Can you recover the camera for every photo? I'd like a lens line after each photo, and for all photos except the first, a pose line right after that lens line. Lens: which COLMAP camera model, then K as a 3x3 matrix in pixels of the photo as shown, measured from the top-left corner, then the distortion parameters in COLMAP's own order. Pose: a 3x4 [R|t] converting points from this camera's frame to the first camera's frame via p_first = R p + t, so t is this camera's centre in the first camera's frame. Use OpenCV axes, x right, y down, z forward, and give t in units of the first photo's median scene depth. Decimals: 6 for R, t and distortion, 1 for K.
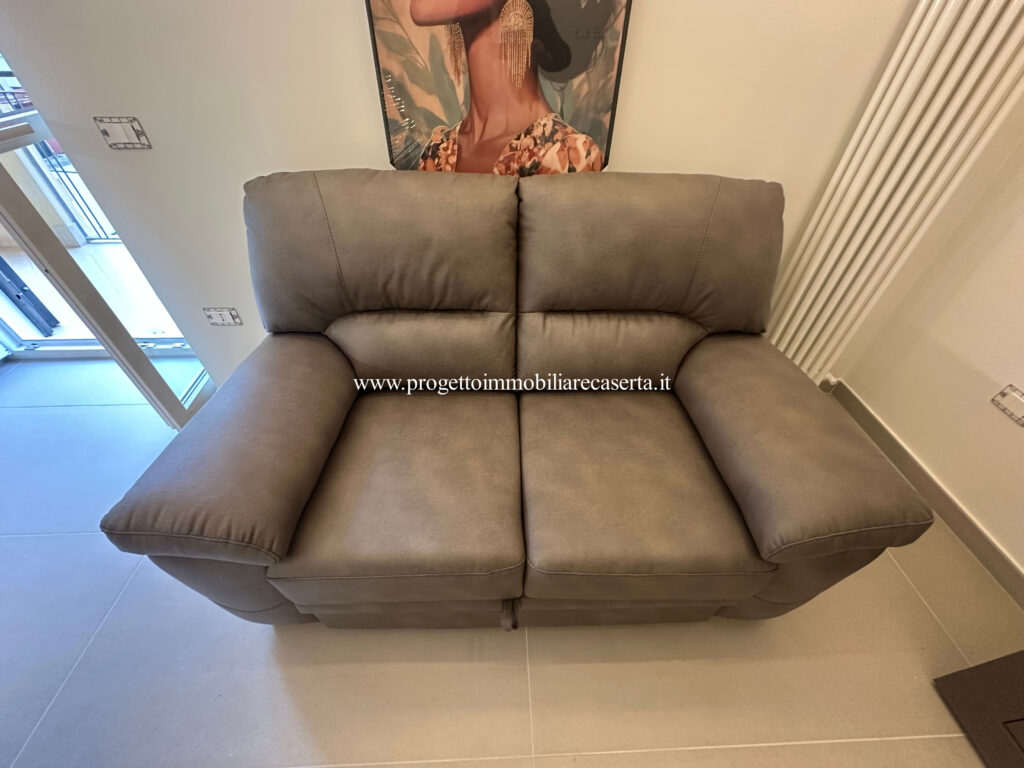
lens RADIAL K [[410.4, 0, 516.9], [0, 410.4, 387.7], [0, 0, 1]] dist [-0.003702, 0.001097]
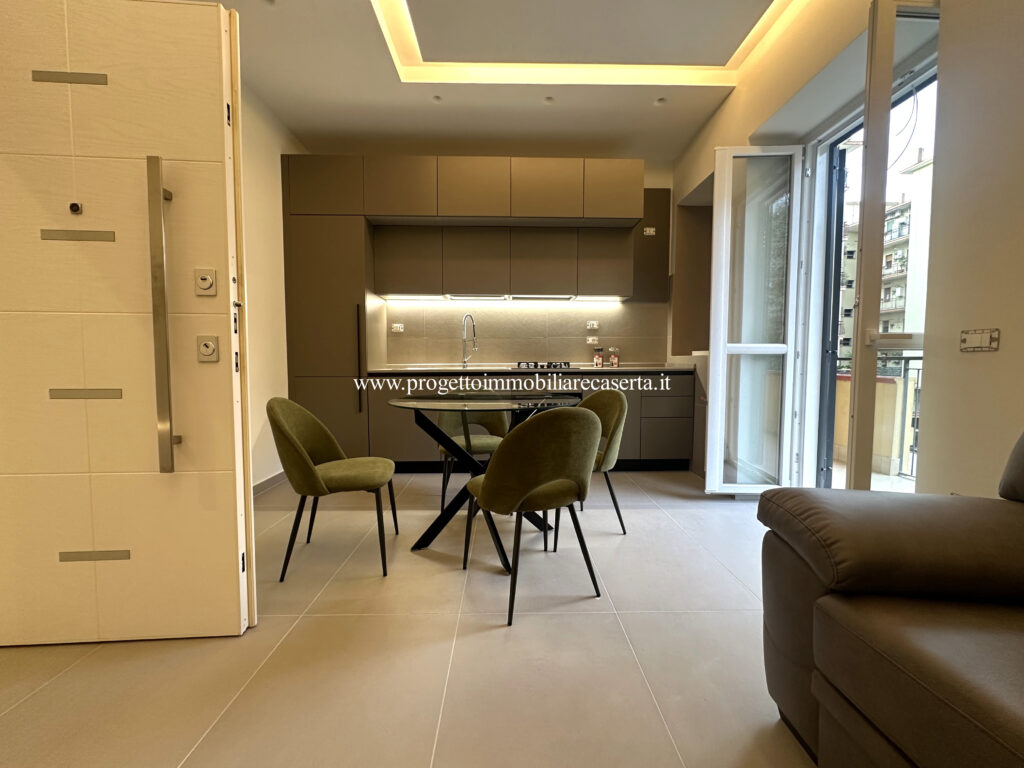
lens RADIAL K [[410.4, 0, 517.2], [0, 410.4, 382.2], [0, 0, 1]] dist [-0.003702, 0.001097]
pose [[-0.013592, 0.041769, -0.999035, 0.326979], [-0.677807, 0.734155, 0.039916, 0.393670], [0.735114, 0.677696, 0.018333, 0.019975]]
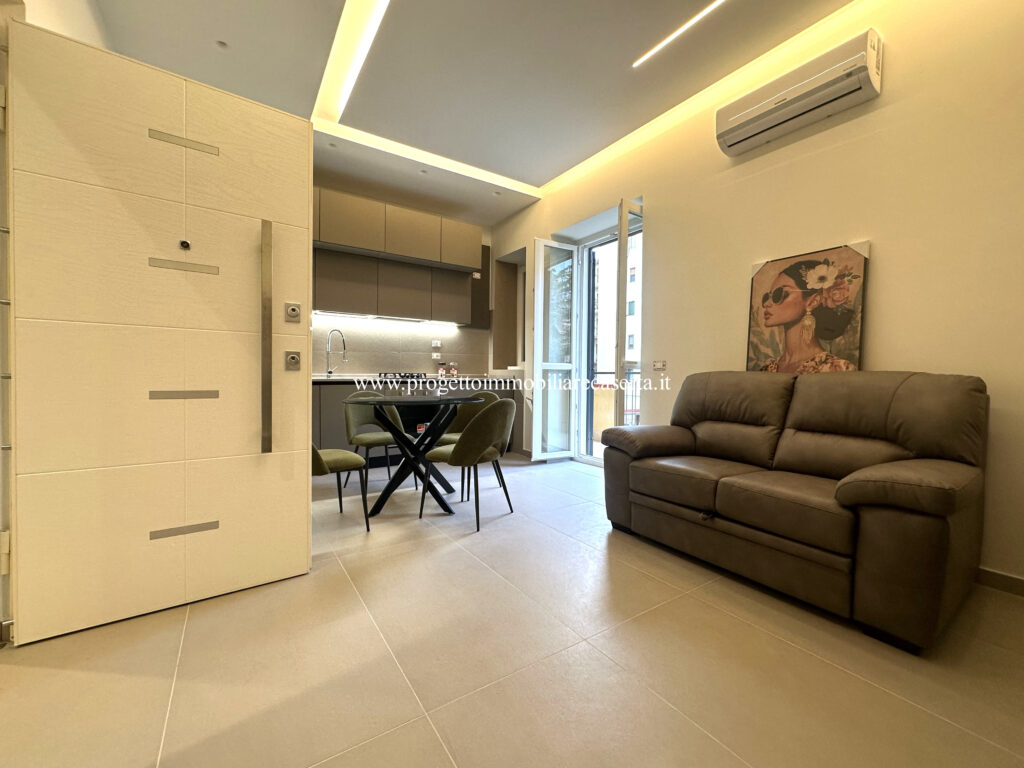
lens RADIAL K [[410.4, 0, 526.3], [0, 410.4, 380.9], [0, 0, 1]] dist [-0.003702, 0.001097]
pose [[0.542295, 0.008672, -0.840144, 1.018247], [-0.573045, 0.735090, -0.362301, 1.097655], [0.614439, 0.677914, 0.403604, -0.717187]]
